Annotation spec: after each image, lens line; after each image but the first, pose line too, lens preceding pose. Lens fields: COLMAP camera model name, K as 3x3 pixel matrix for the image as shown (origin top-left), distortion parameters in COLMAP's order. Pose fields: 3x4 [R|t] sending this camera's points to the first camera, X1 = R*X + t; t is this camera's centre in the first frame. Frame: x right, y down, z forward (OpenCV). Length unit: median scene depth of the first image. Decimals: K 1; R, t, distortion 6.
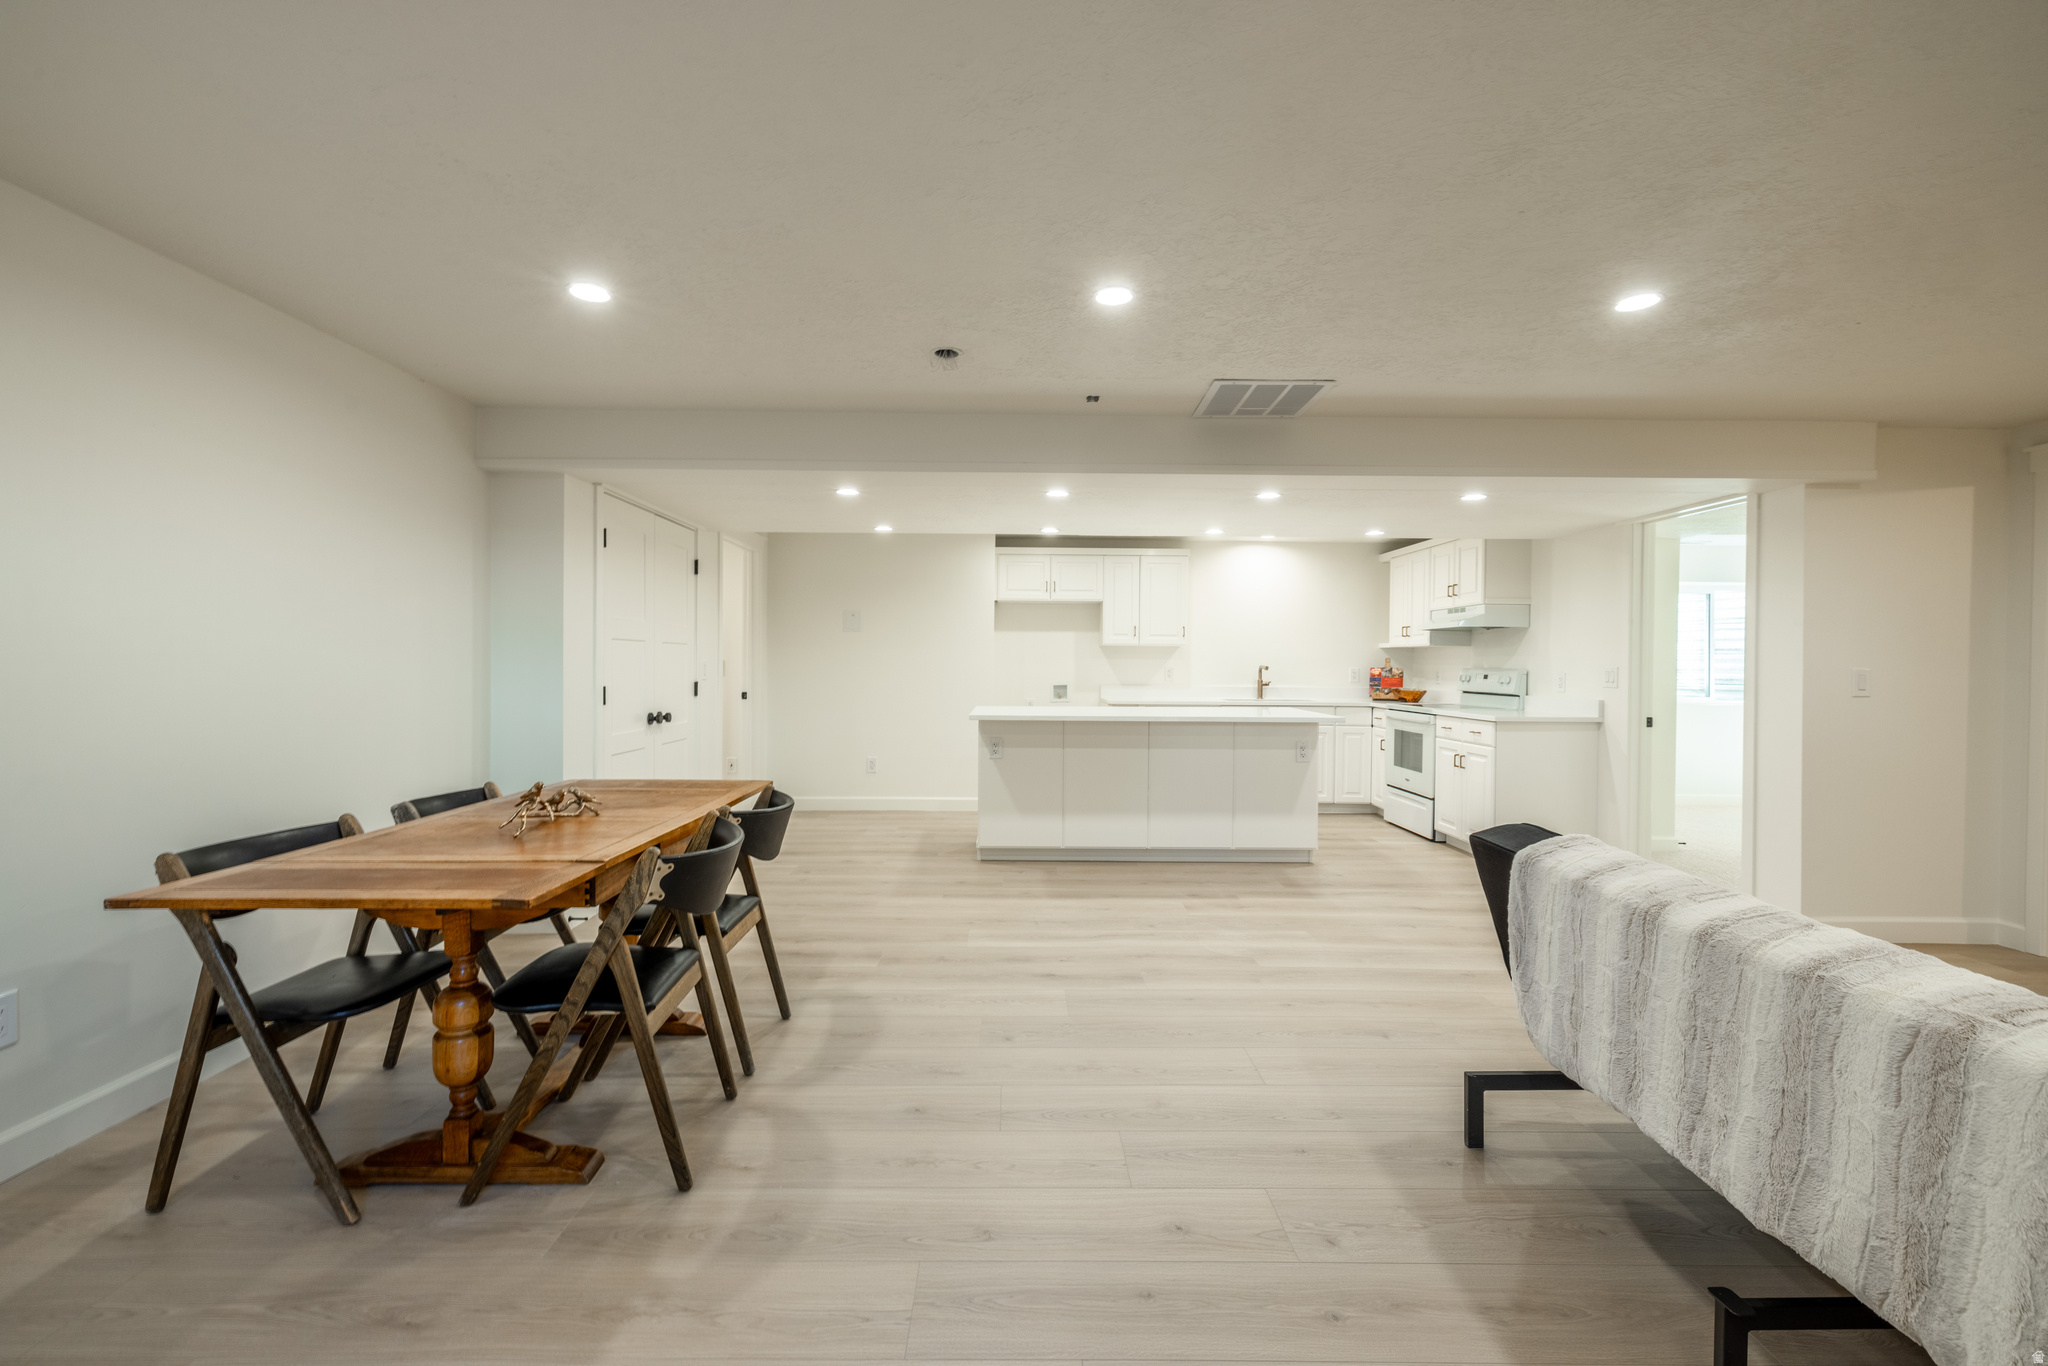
lens RADIAL K [[853.2, 0, 1023.2], [0, 853.2, 677.5], [0, 0, 1]] dist [-0.000823, 0.001050]
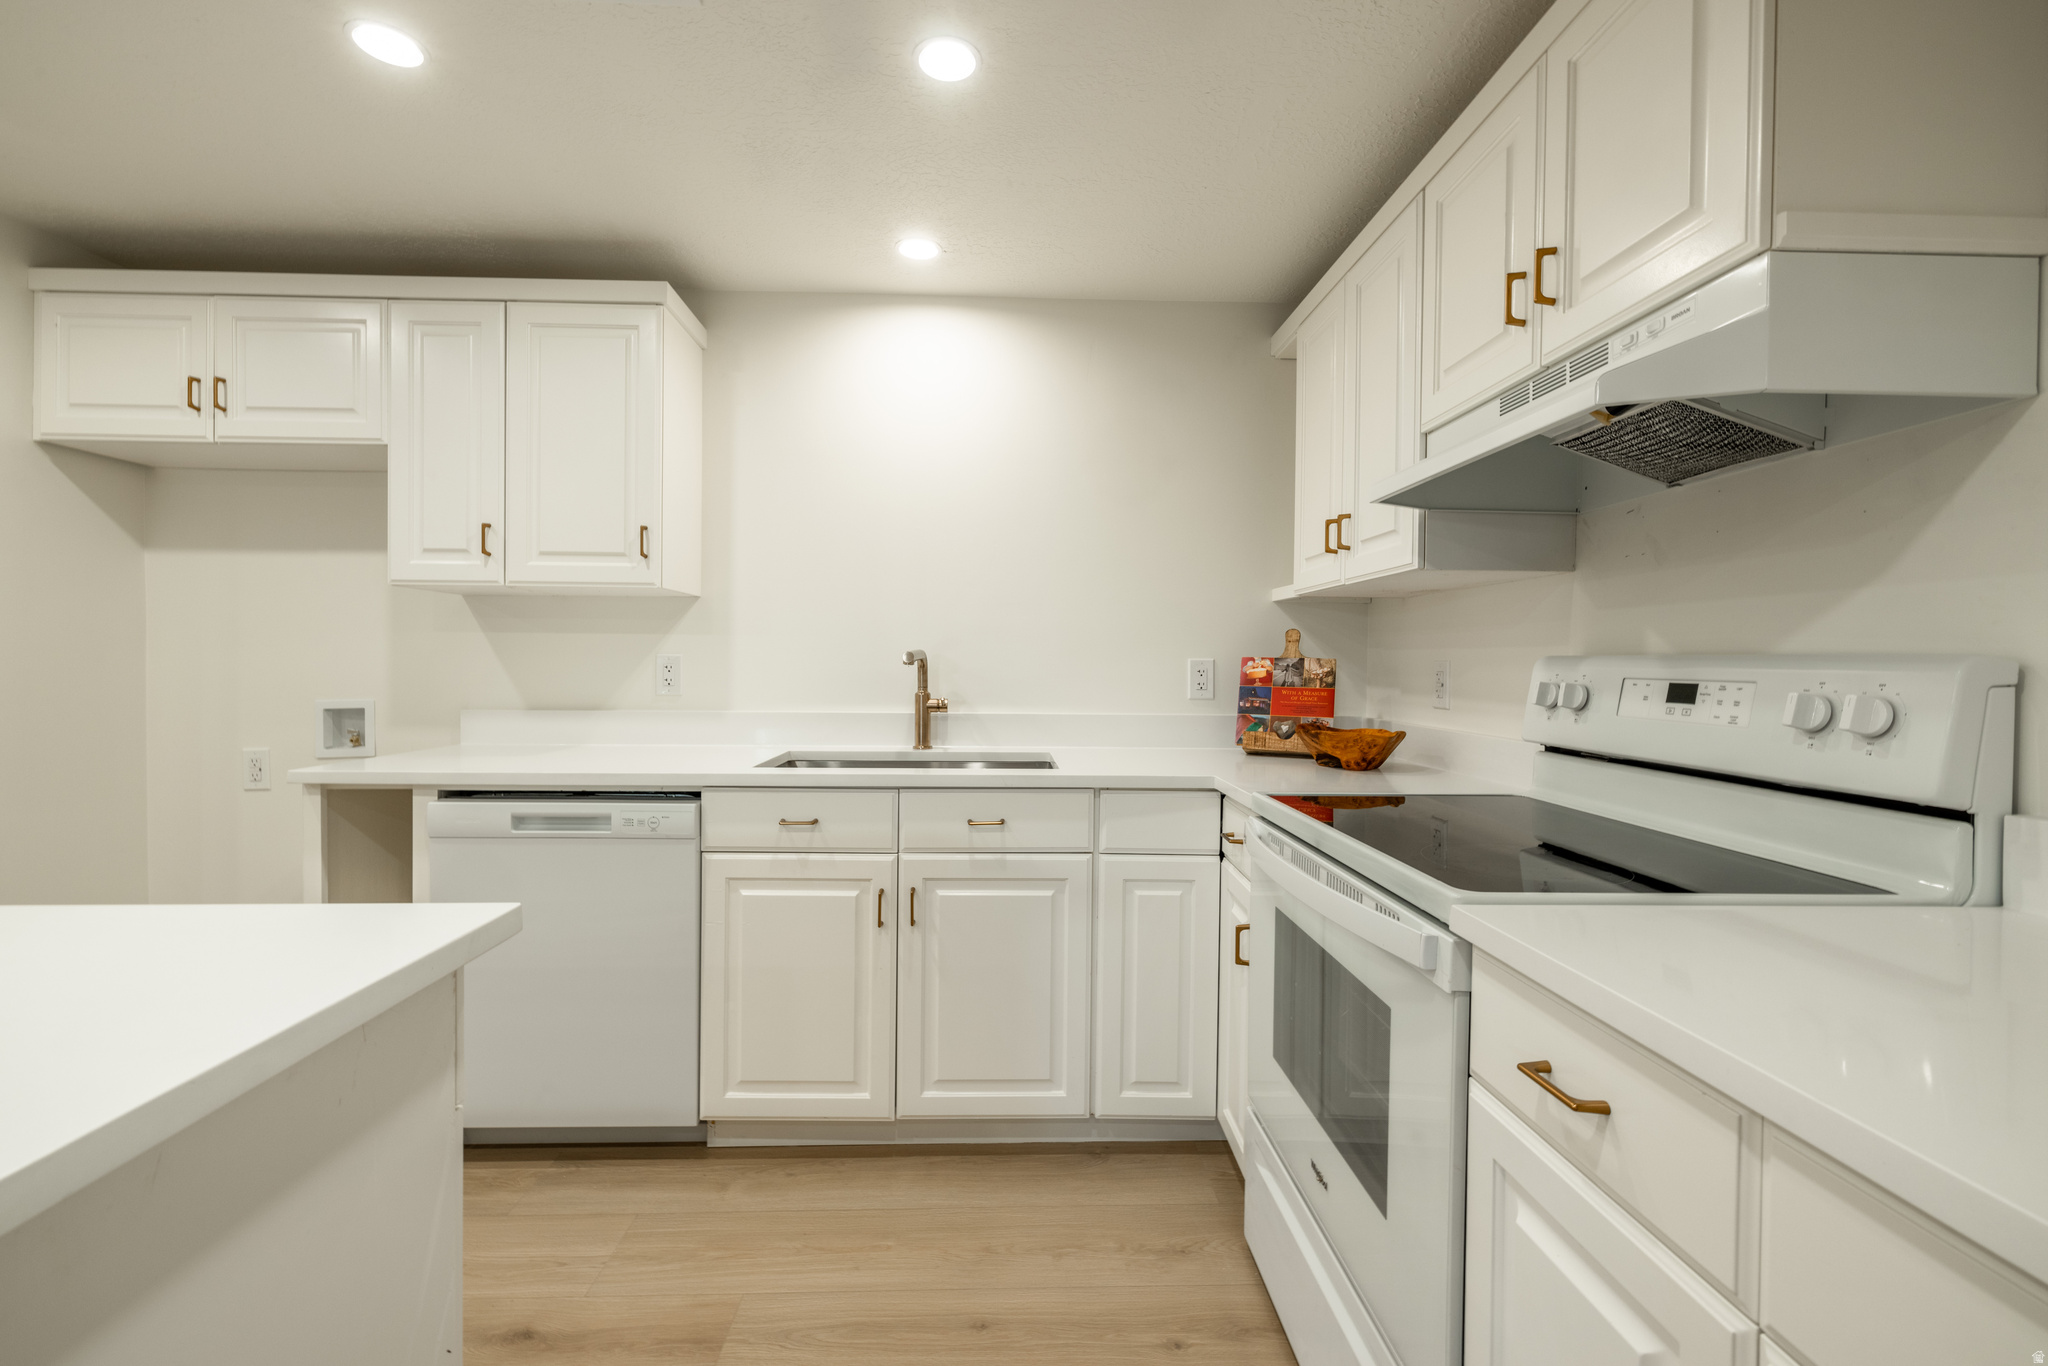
lens RADIAL K [[853.2, 0, 1023.1], [0, 853.2, 678.4], [0, 0, 1]] dist [-0.000823, 0.001050]
pose [[0.999599, -0.000175, 0.028305, 0.315648], [0.000116, 0.999998, 0.002098, -0.004068], [-0.028305, -0.002094, 0.999597, 0.674005]]
